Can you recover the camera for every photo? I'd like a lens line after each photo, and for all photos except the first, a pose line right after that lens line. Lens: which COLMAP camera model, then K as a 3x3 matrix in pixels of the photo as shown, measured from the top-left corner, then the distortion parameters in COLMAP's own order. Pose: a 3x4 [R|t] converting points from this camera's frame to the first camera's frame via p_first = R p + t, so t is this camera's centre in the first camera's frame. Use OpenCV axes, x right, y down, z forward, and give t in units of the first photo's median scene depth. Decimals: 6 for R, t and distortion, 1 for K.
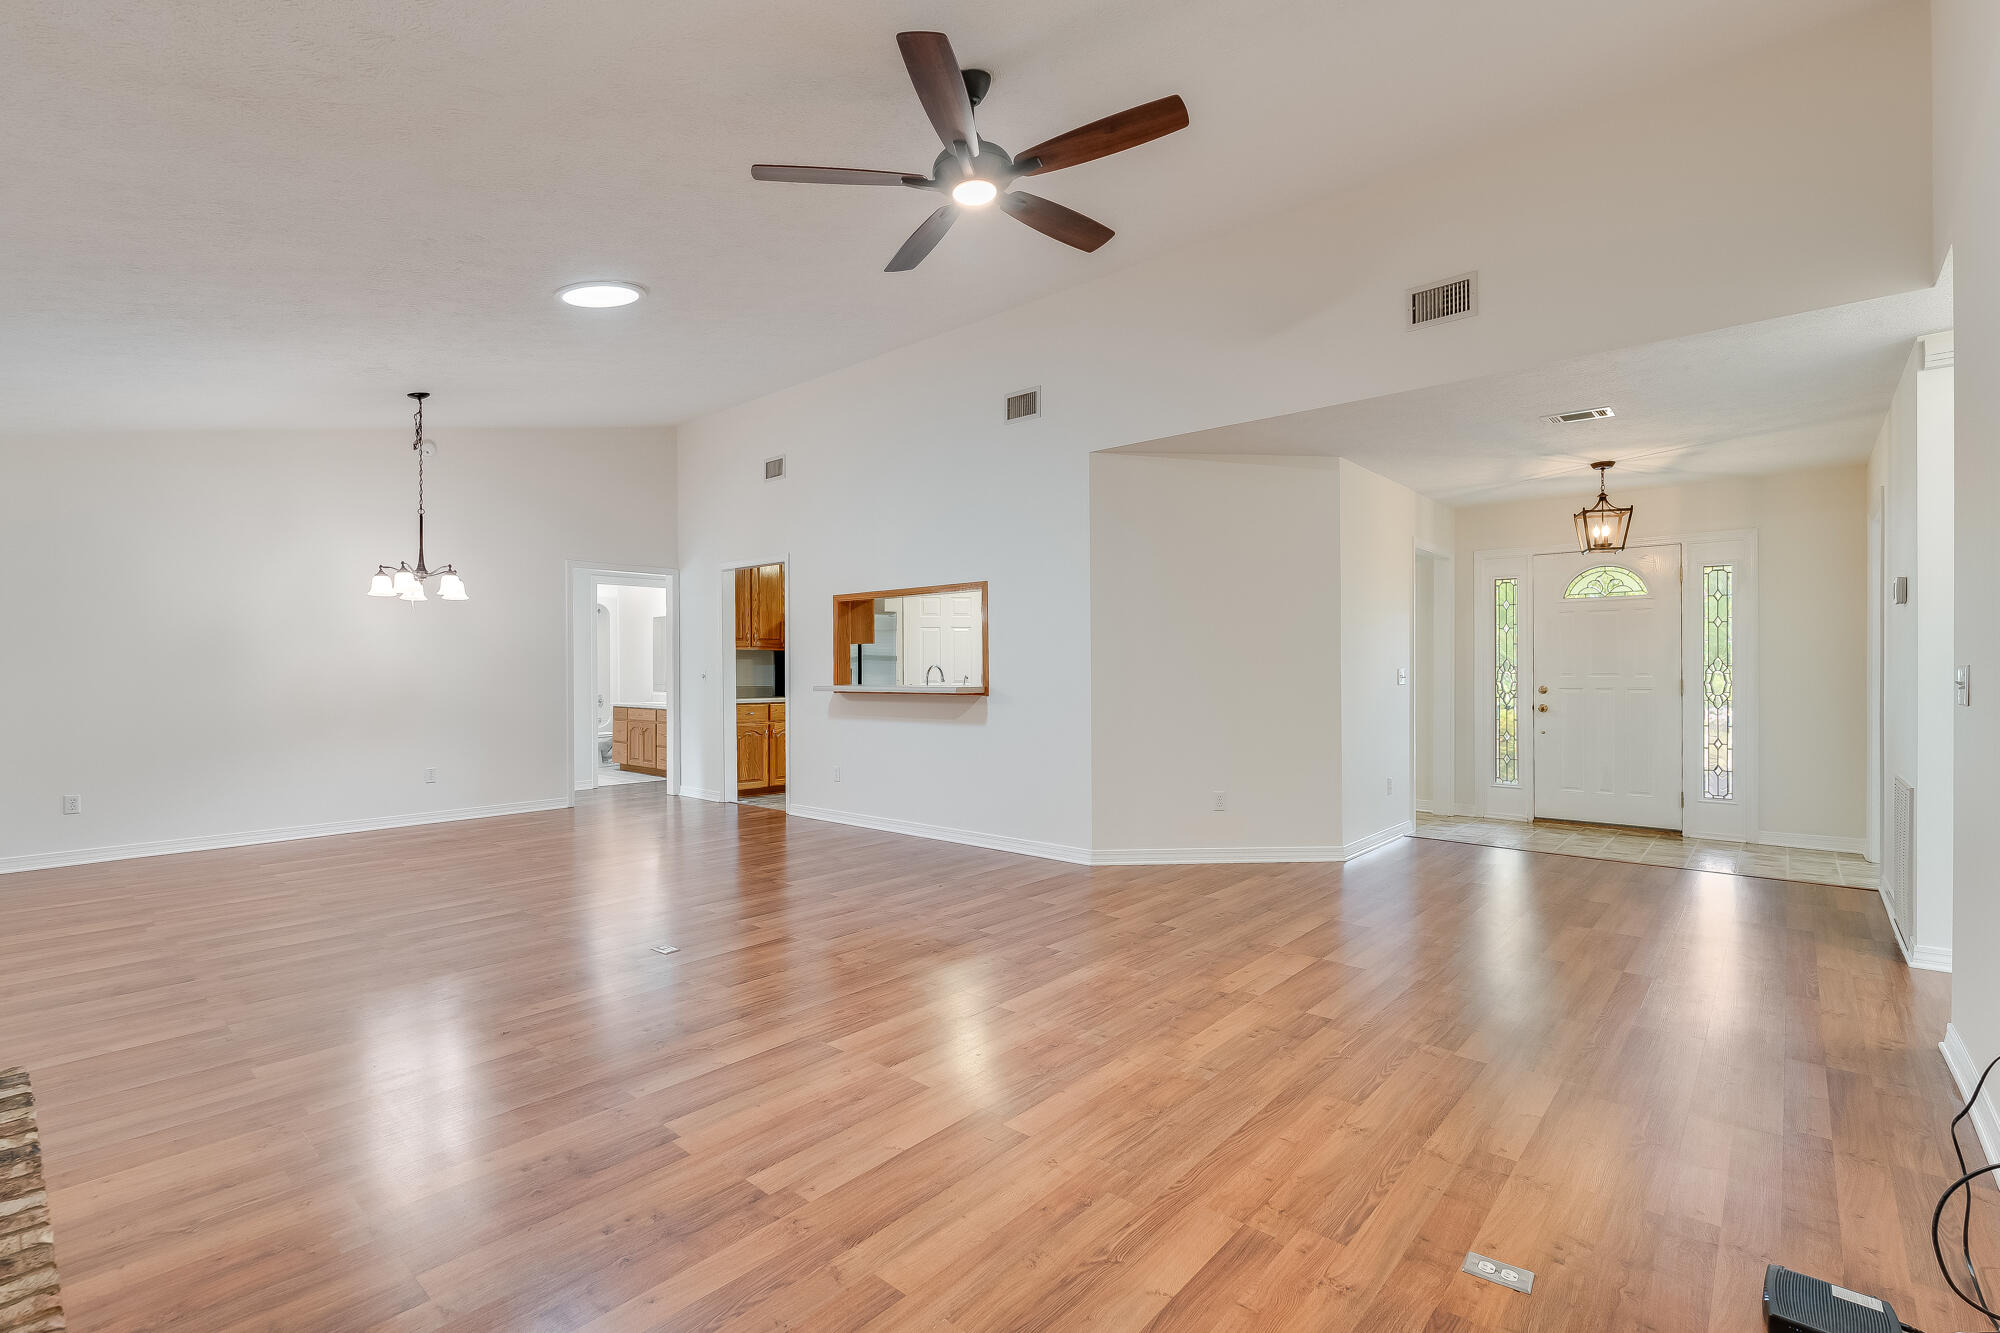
lens RADIAL K [[894.3, 0, 998.8], [0, 894.3, 662.3], [0, 0, 1]] dist [0.006640, -0.000222]
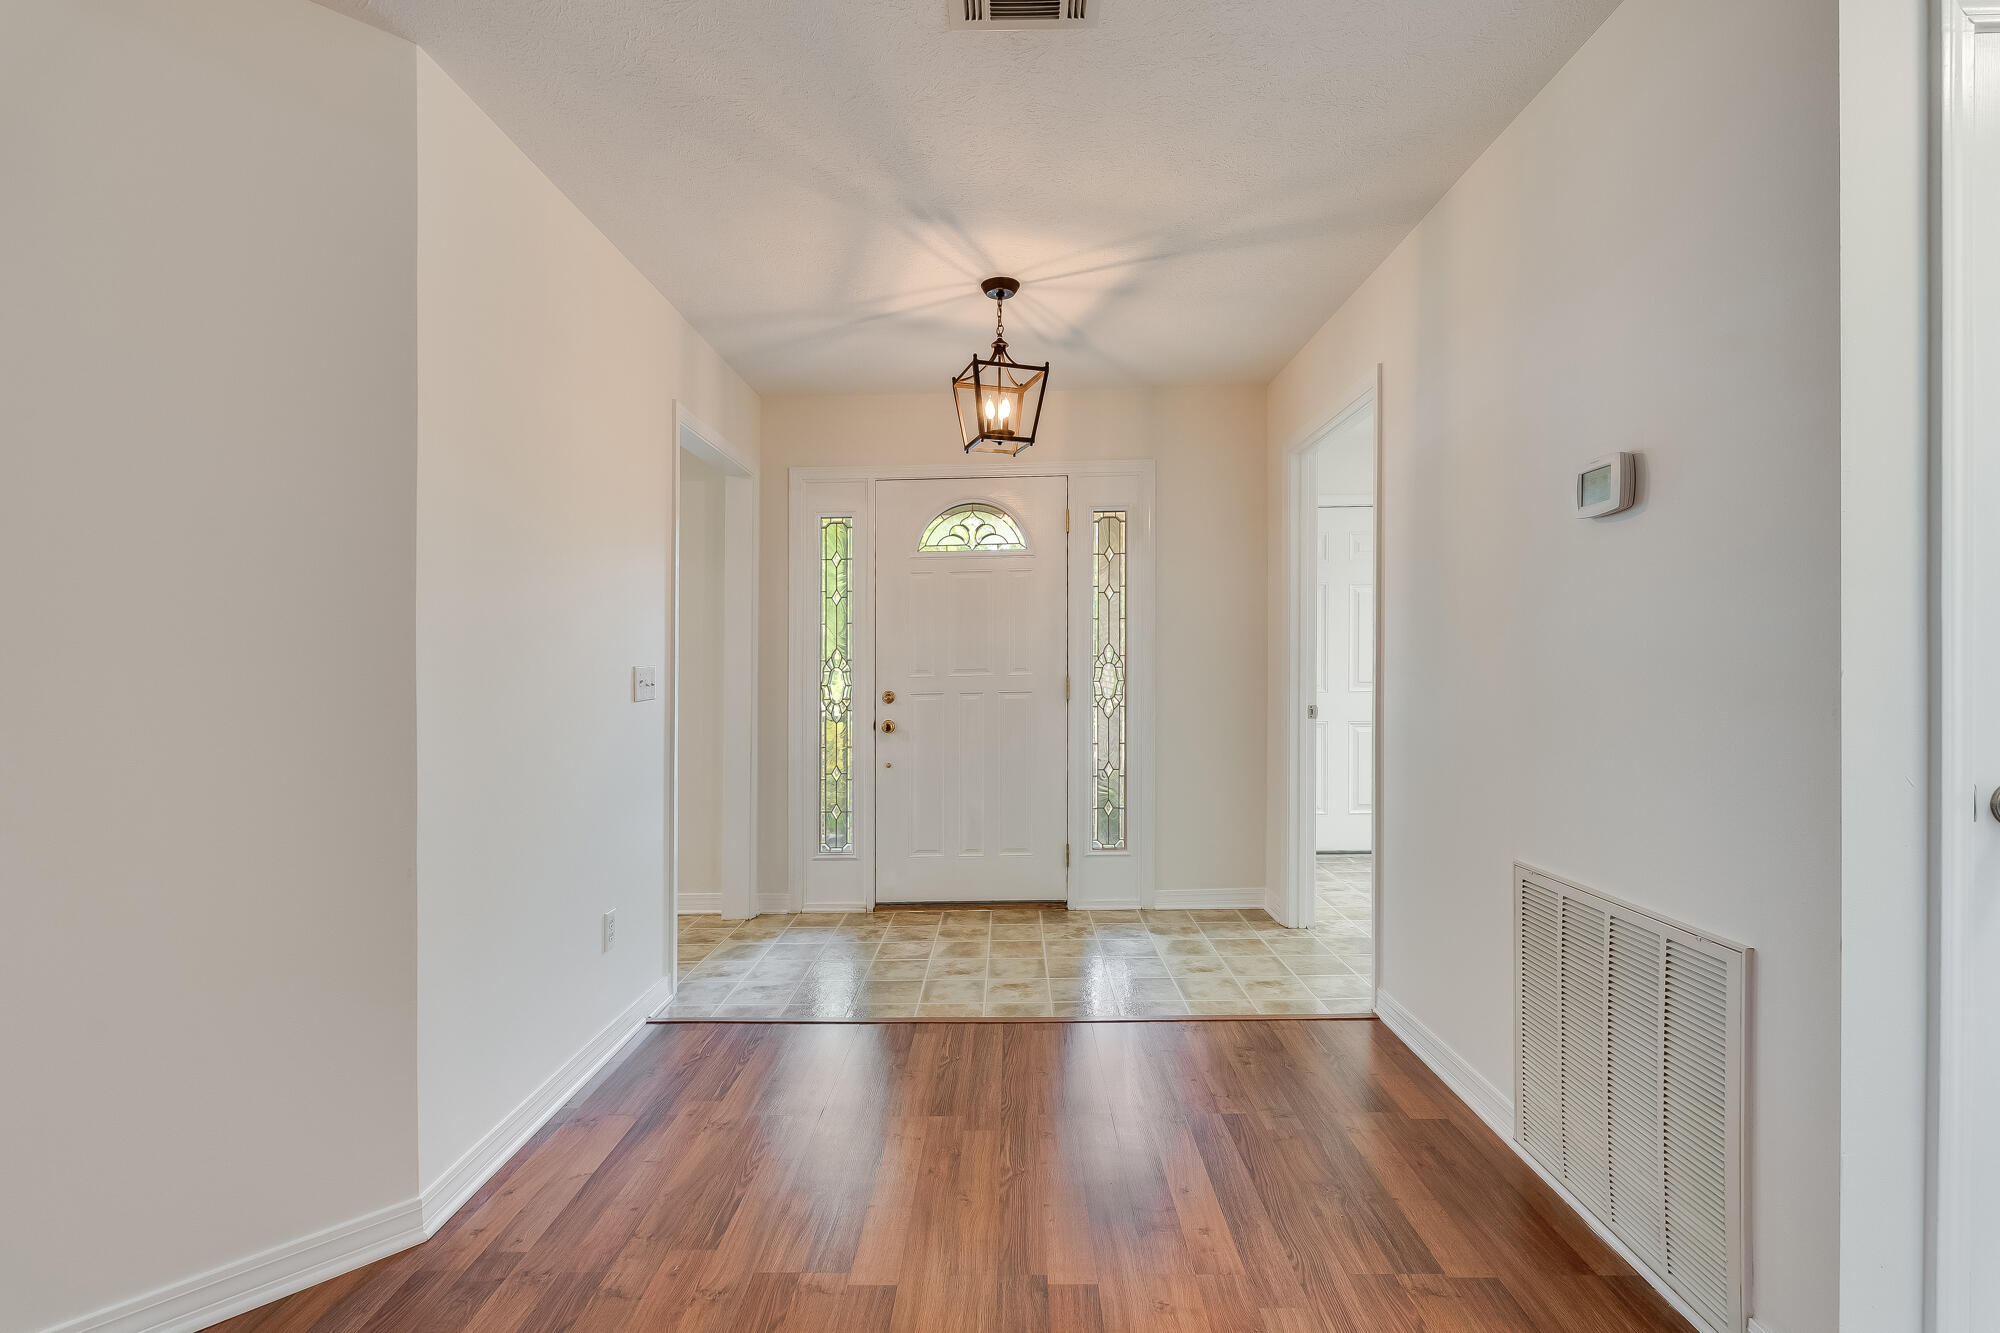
lens RADIAL K [[894.3, 0, 1022.5], [0, 894.3, 648.1], [0, 0, 1]] dist [0.006640, -0.000222]
pose [[0.737851, 0.002336, 0.674960, 0.278704], [0.003028, 0.999972, -0.006771, 0.001902], [-0.674957, 0.007039, 0.737823, 0.518959]]
